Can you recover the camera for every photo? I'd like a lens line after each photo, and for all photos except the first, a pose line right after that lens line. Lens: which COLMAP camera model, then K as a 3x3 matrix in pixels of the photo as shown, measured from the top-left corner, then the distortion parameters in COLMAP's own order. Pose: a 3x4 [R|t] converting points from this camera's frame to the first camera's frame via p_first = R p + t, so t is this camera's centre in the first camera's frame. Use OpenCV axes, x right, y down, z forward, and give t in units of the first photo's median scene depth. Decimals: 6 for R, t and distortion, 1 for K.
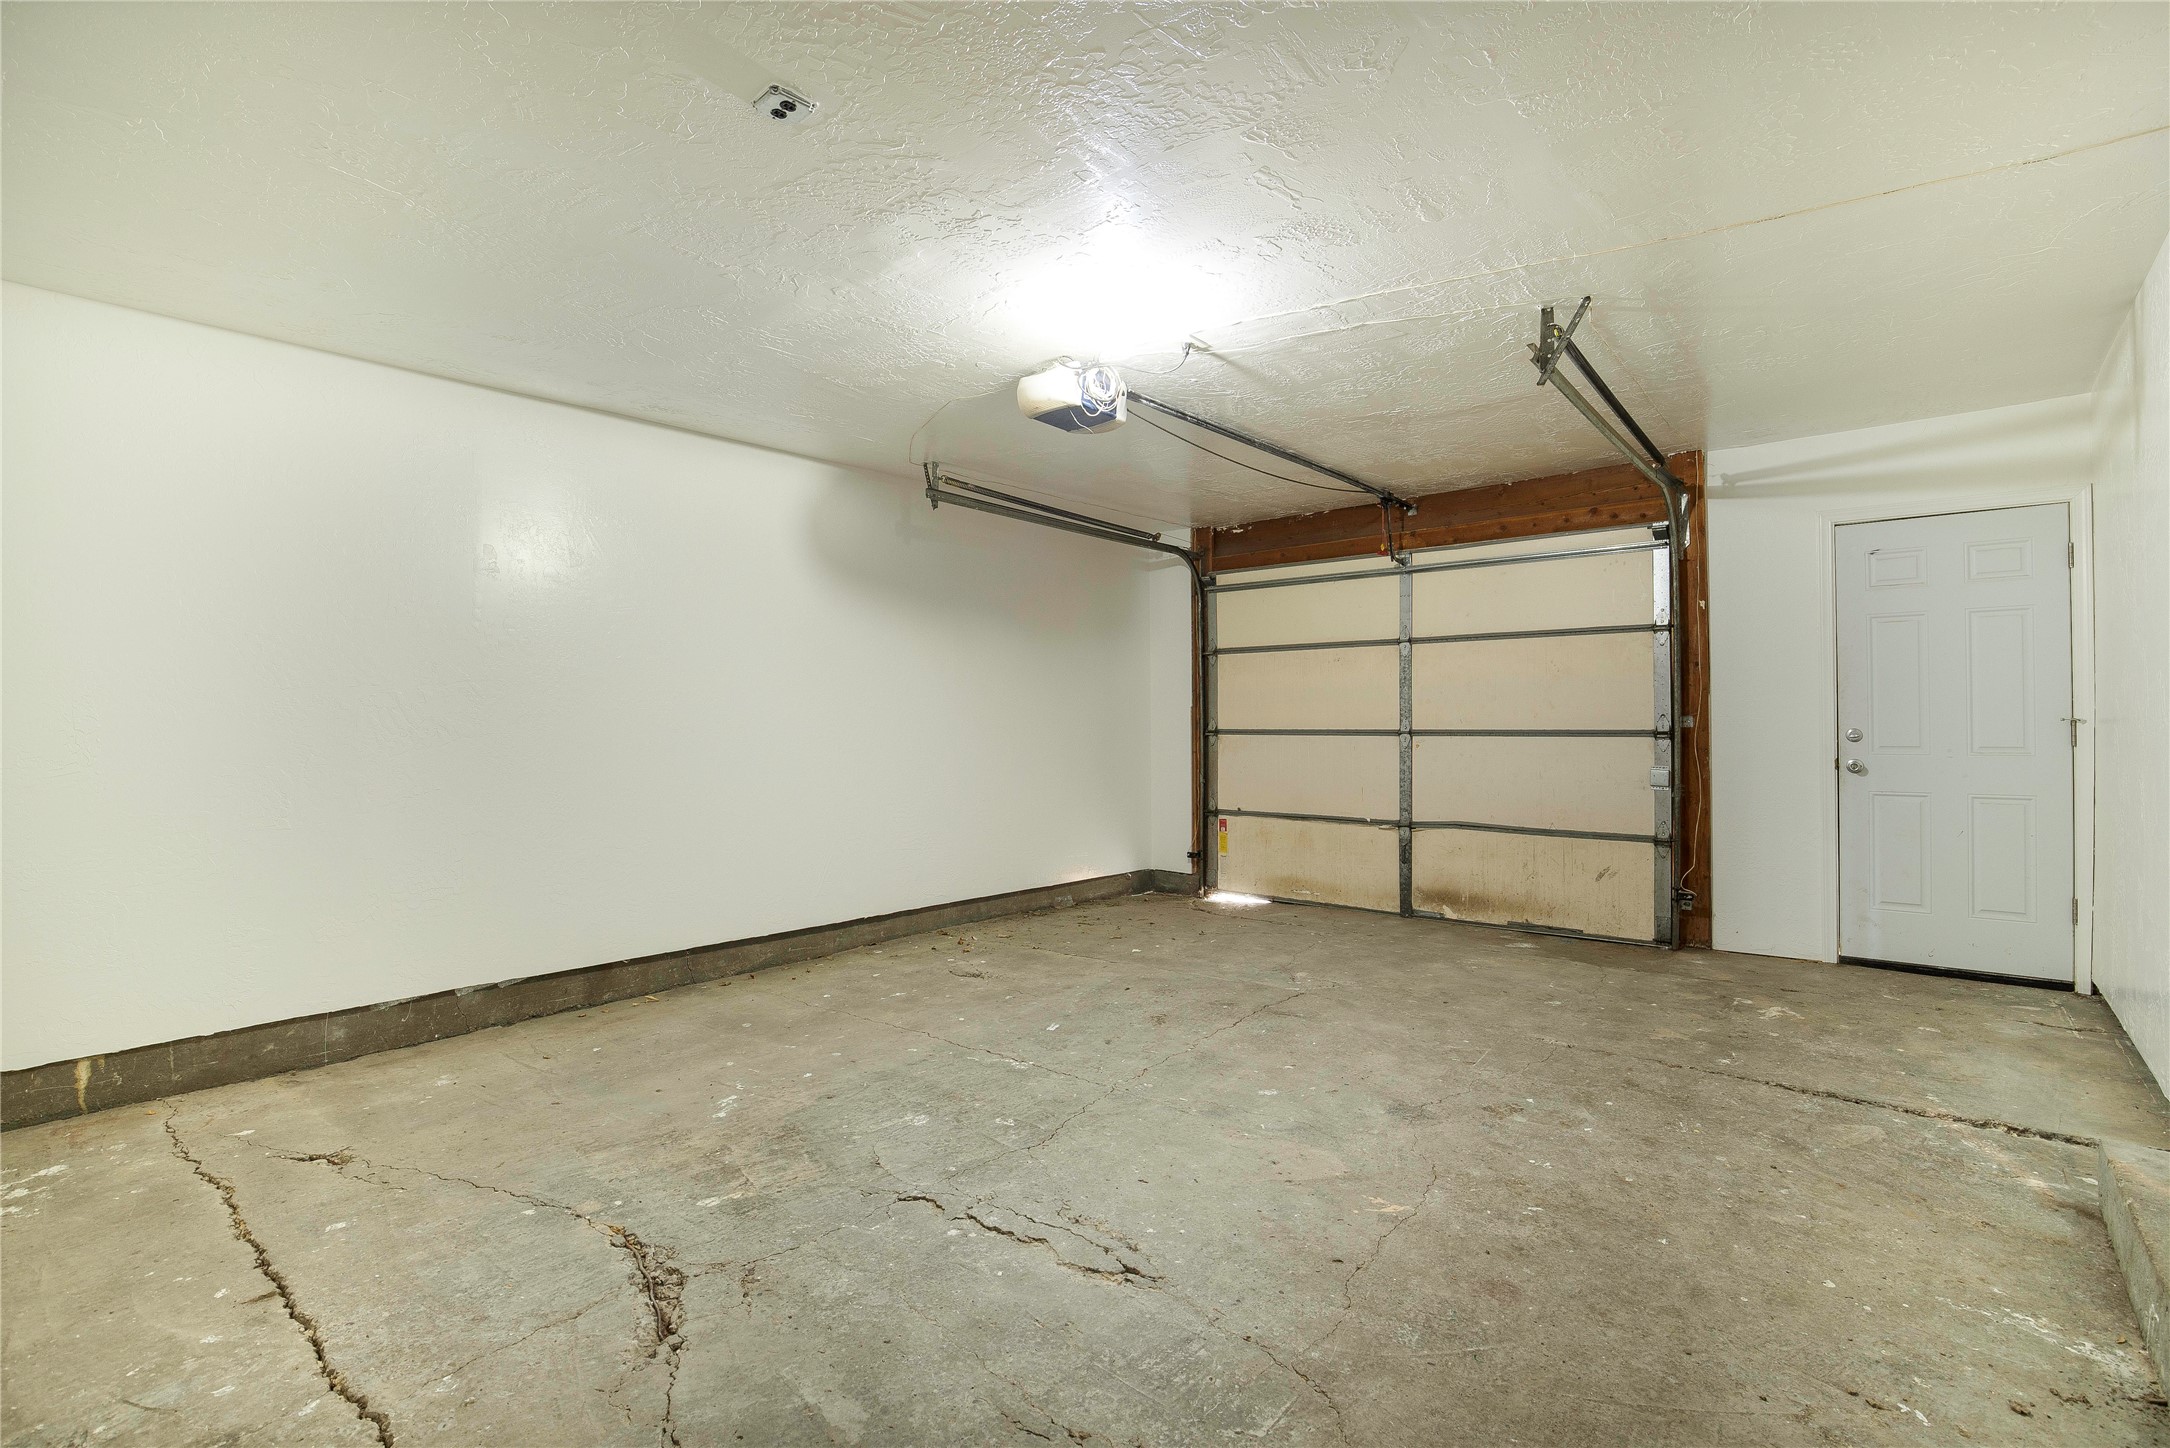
lens RADIAL K [[995.8, 0, 1091.5], [0, 995.8, 724.6], [0, 0, 1]] dist [-0.016409, -0.000228]
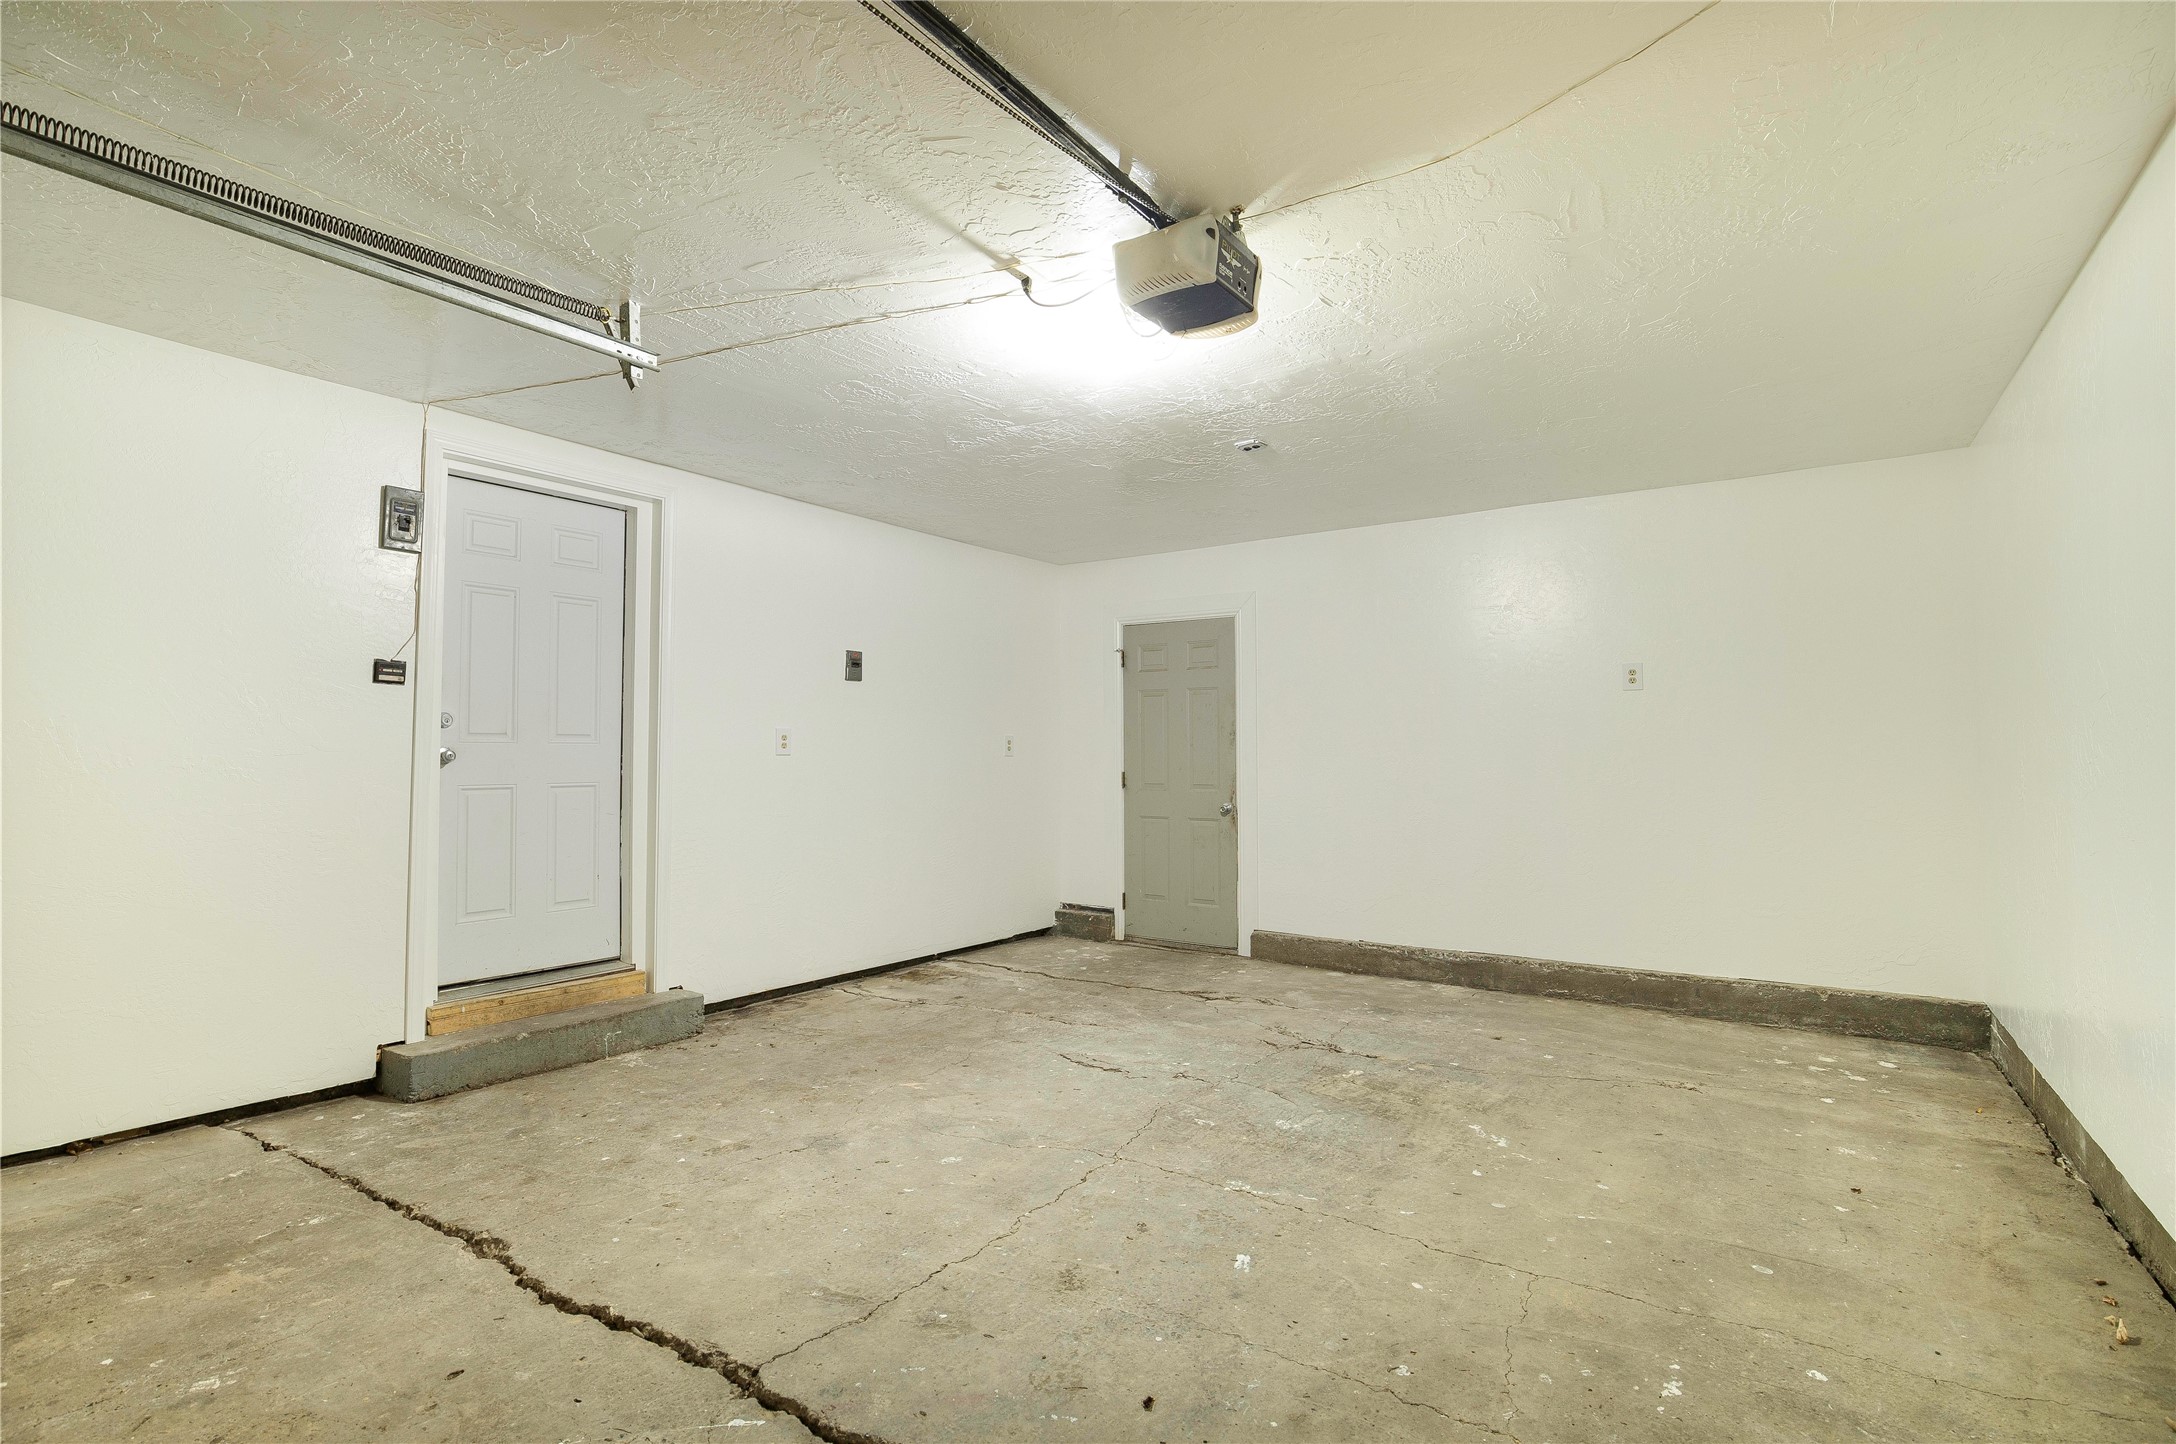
lens RADIAL K [[998.6, 0, 1085.9], [0, 998.6, 724.9], [0, 0, 1]] dist [-0.016409, -0.000228]
pose [[-0.995508, 0.003627, -0.094612, 0.145441], [0.006812, 0.999420, -0.033372, -0.007785], [0.094436, -0.033867, -0.994955, 2.056859]]
